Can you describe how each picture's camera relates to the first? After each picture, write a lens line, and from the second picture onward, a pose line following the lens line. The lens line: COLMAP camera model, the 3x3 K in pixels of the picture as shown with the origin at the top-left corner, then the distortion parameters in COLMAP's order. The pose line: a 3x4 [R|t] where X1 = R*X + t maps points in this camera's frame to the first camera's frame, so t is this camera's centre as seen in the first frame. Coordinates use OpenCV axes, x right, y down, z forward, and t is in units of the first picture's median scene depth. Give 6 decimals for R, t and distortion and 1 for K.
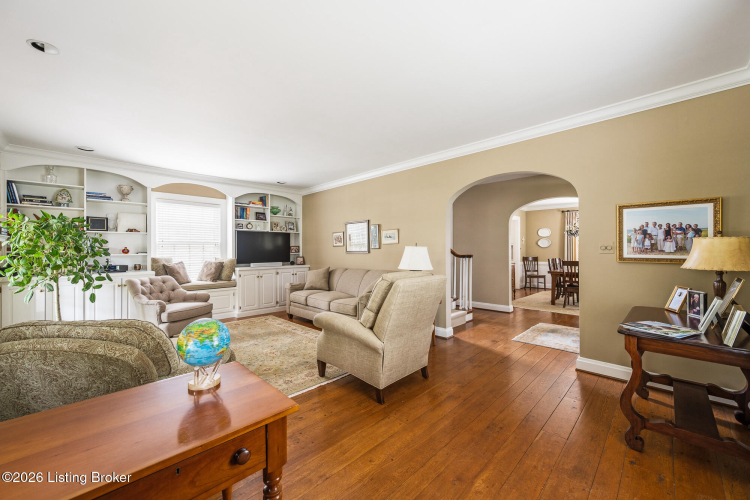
lens RADIAL K [[291.8, 0, 375.0], [0, 291.8, 250.0], [0, 0, 1]] dist [0.000412, 0.000029]
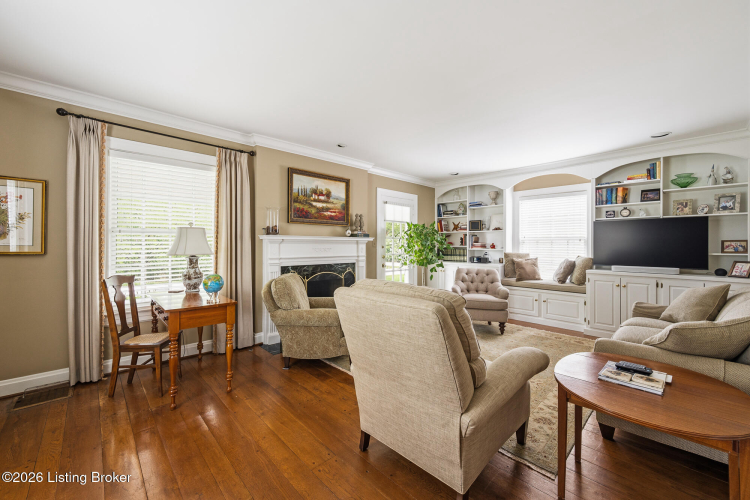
lens RADIAL K [[299.3, 0, 370.9], [0, 299.3, 247.2], [0, 0, 1]] dist [0.000779, 0.000051]
pose [[-0.034862, 0.012145, -0.999318, 0.336919], [-0.007583, 0.999894, 0.012416, -0.003543], [0.999363, 0.008011, -0.034766, 0.454738]]
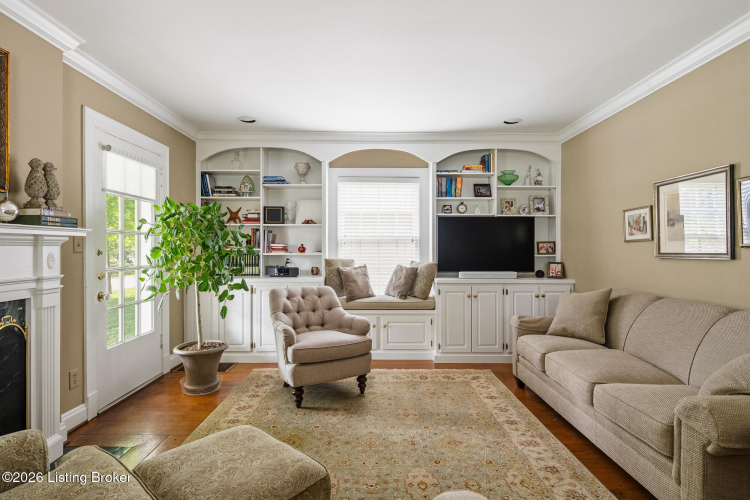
lens RADIAL K [[390.9, 0, 377.4], [0, 390.9, 247.1], [0, 0, 1]] dist [0.002389, 0.000149]
pose [[0.711639, 0.003296, -0.702538, 0.004534], [-0.005789, 0.999983, -0.001173, -0.001517], [0.702522, 0.004902, 0.711645, 0.345614]]
